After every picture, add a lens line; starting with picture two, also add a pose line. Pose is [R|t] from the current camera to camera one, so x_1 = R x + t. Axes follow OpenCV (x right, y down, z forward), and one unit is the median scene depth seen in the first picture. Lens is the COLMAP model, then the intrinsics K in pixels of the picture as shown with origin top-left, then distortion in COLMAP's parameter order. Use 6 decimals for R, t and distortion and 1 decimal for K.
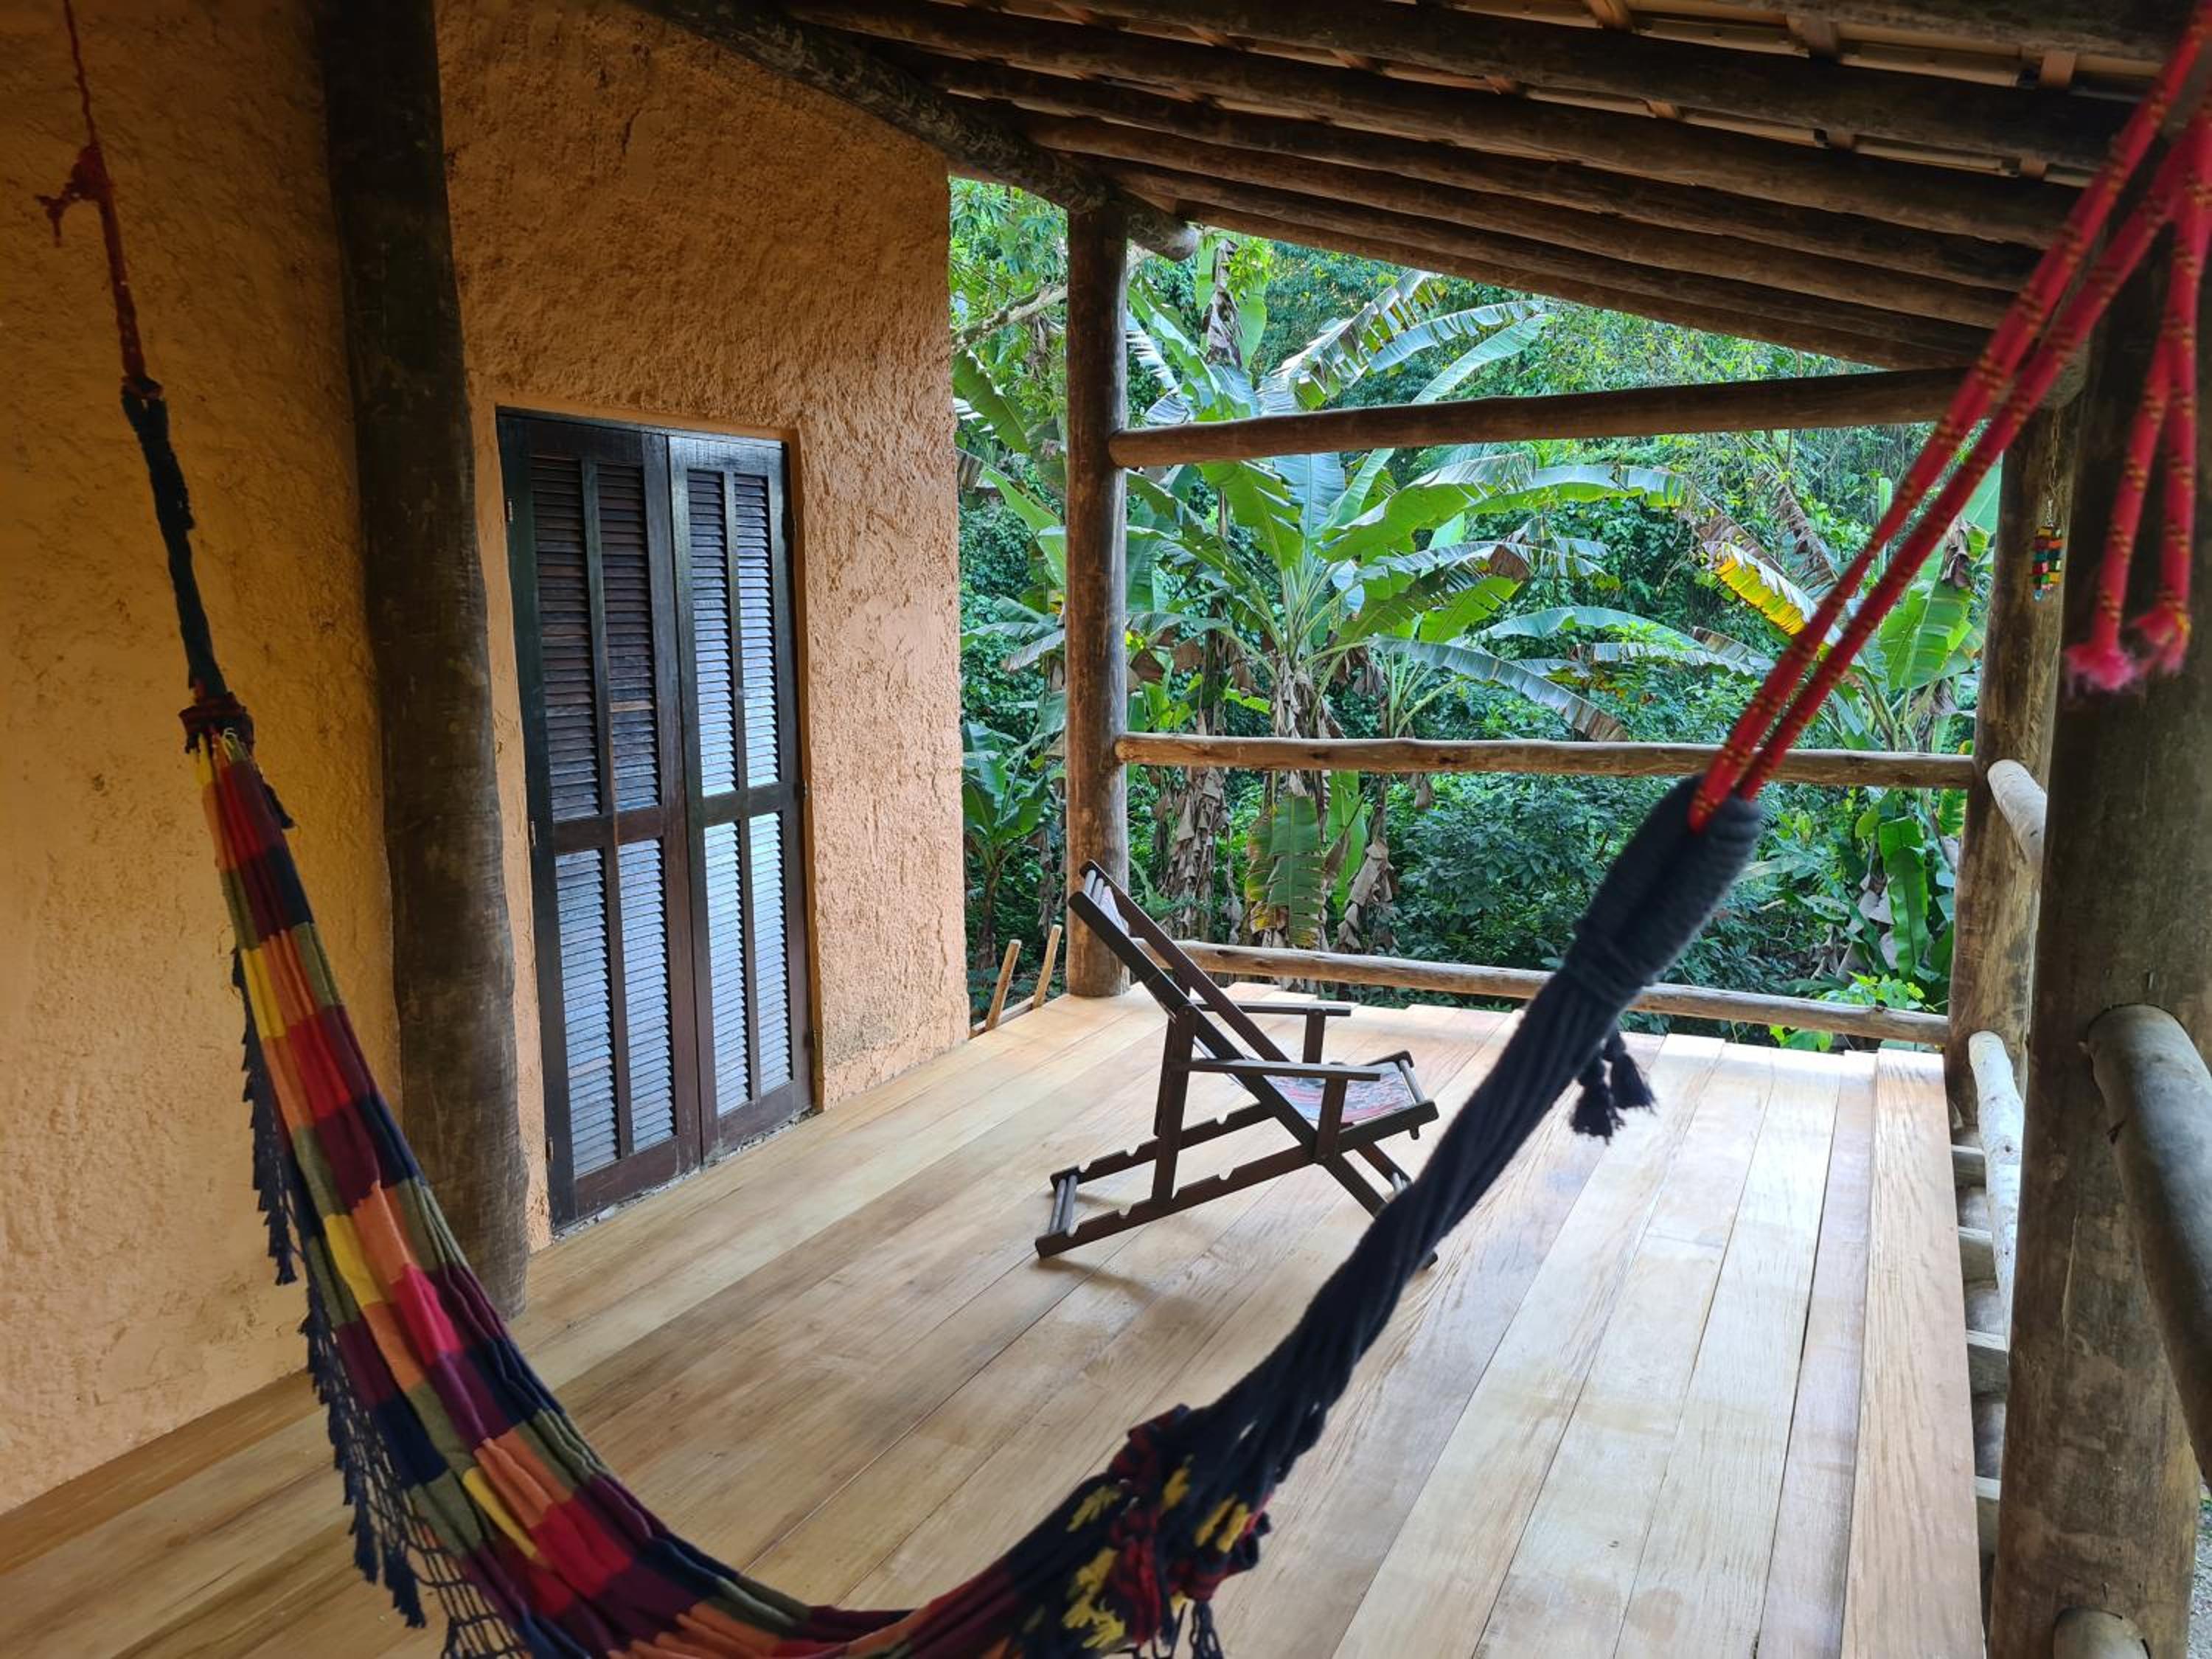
lens RADIAL K [[1593.7, 0, 1114.0], [0, 1593.7, 827.6], [0, 0, 1]] dist [0.058289, -0.024040]
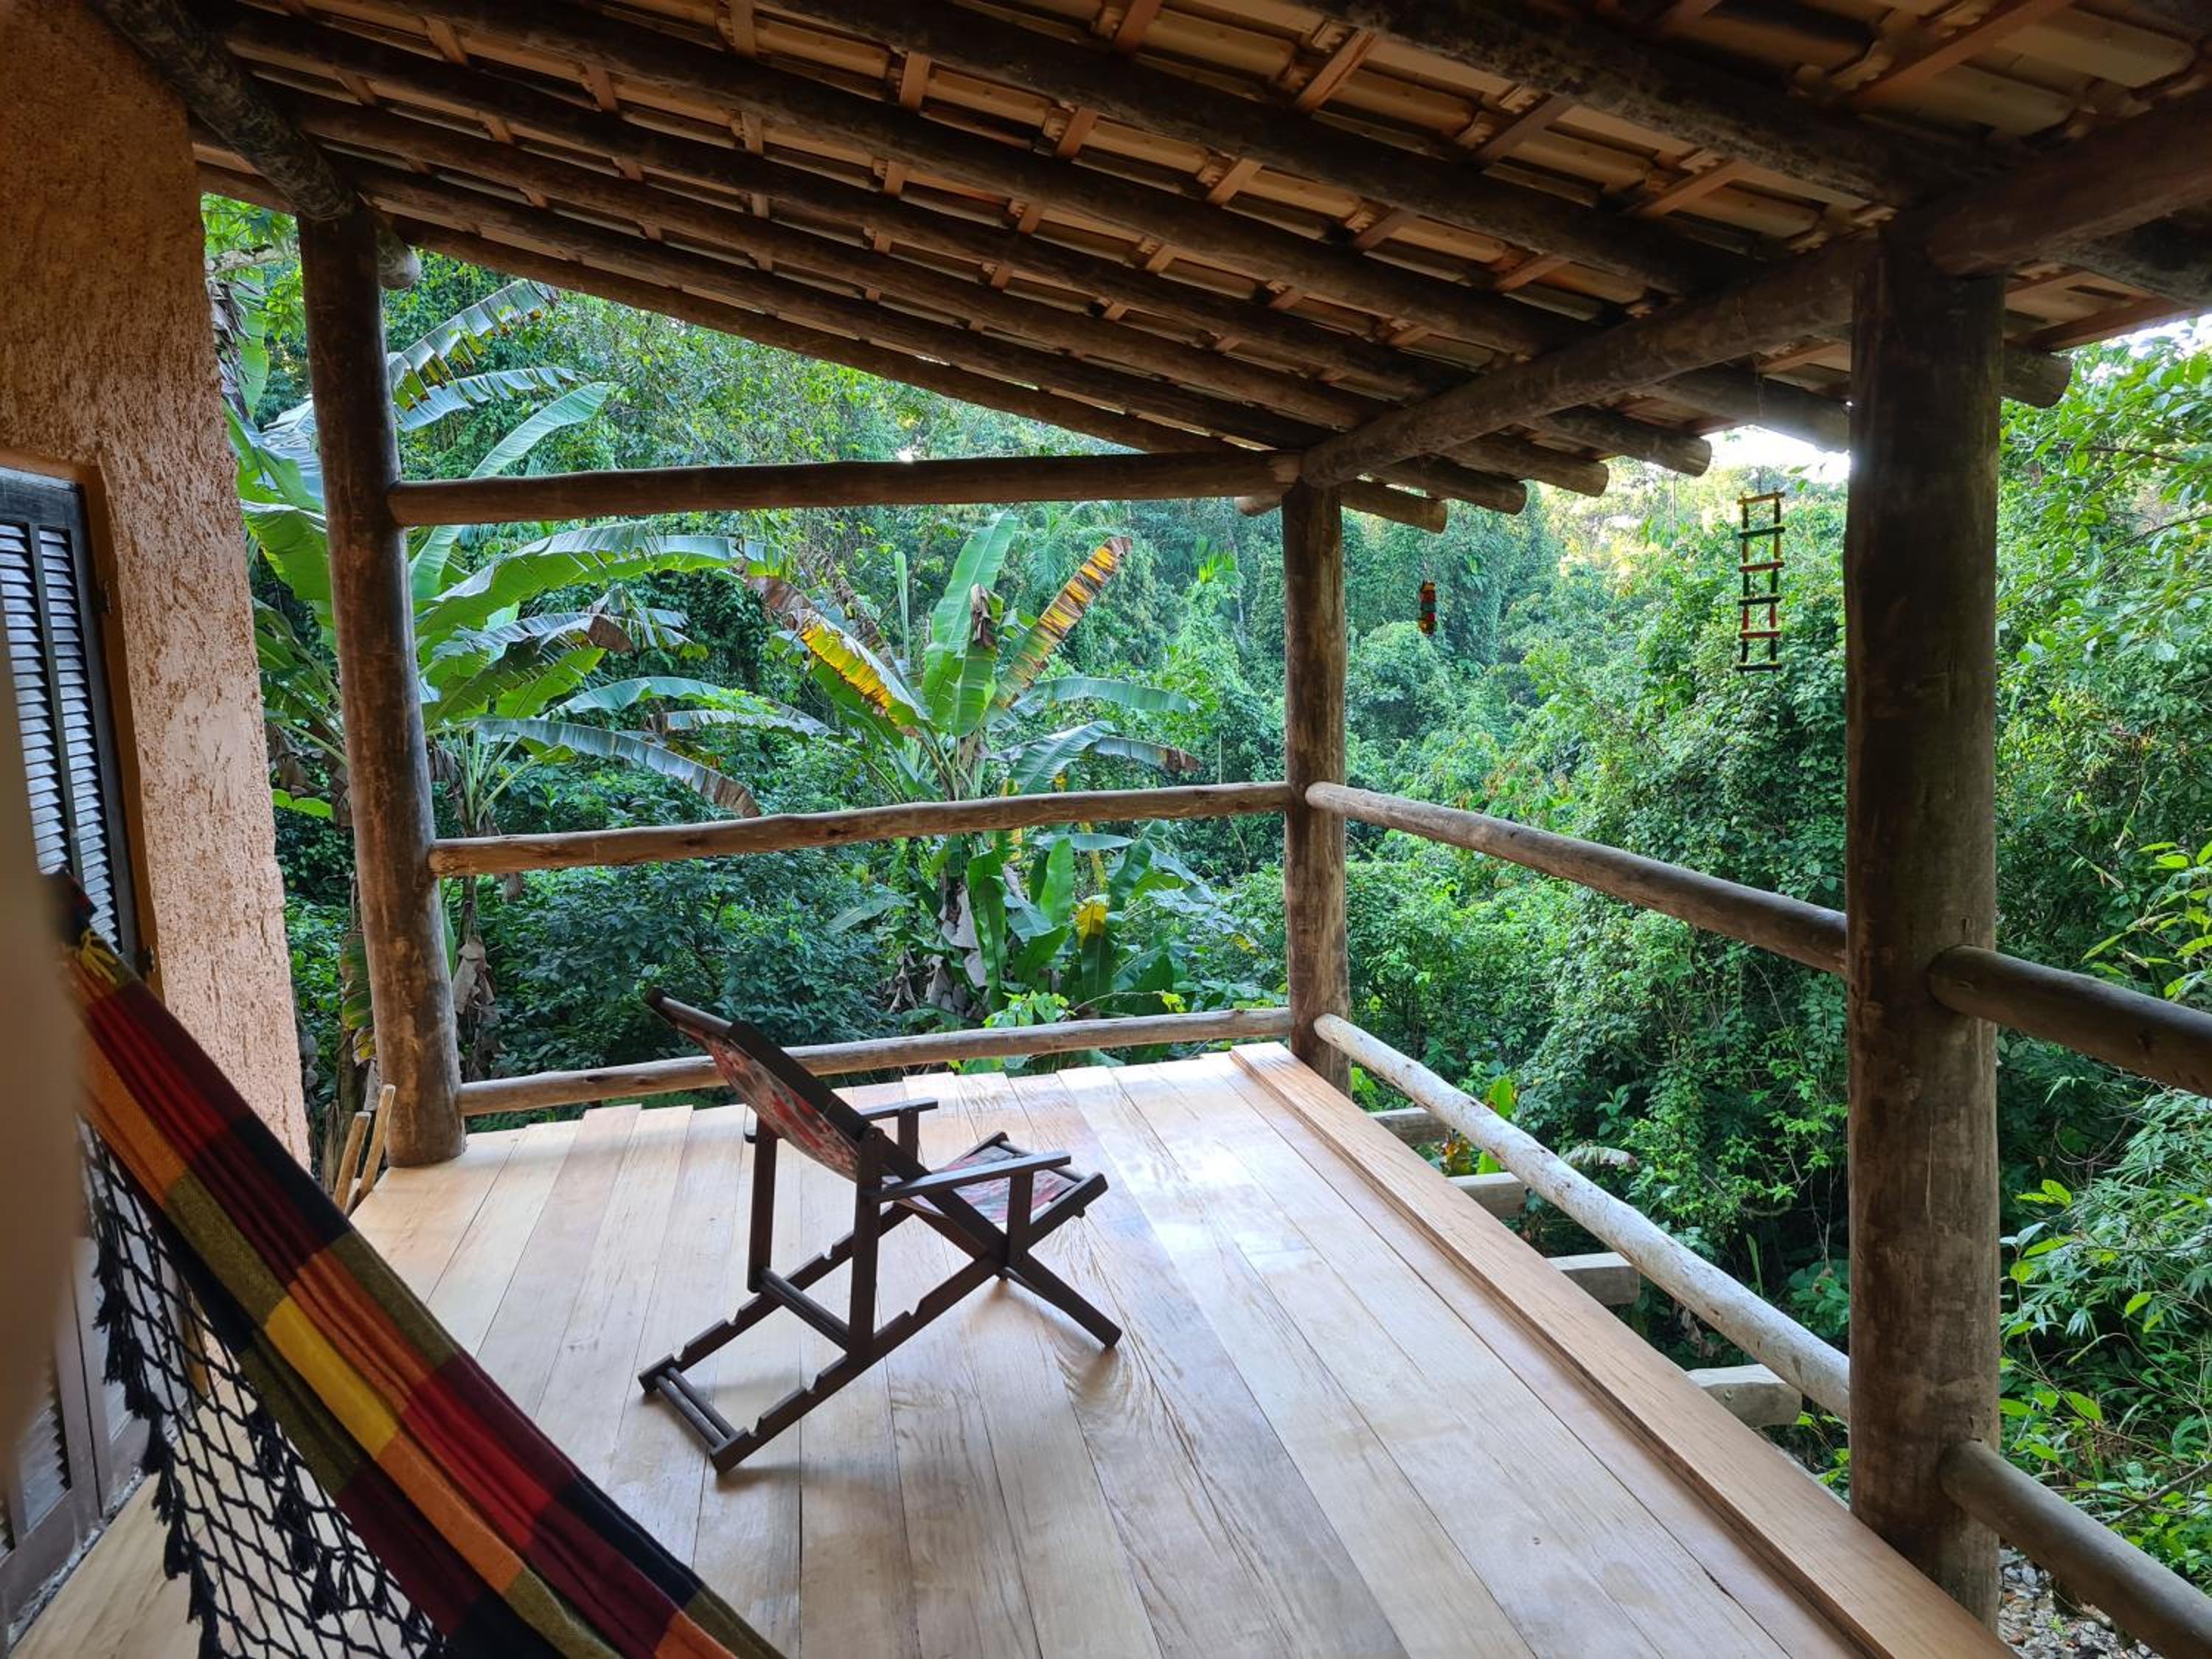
lens RADIAL K [[1593.7, 0, 1106.5], [0, 1593.7, 816.9], [0, 0, 1]] dist [0.058289, -0.024040]
pose [[0.810058, -0.097742, 0.578146, -0.202620], [0.126704, 0.991892, -0.009838, -0.019856], [-0.572497, 0.081223, 0.815874, 0.114346]]
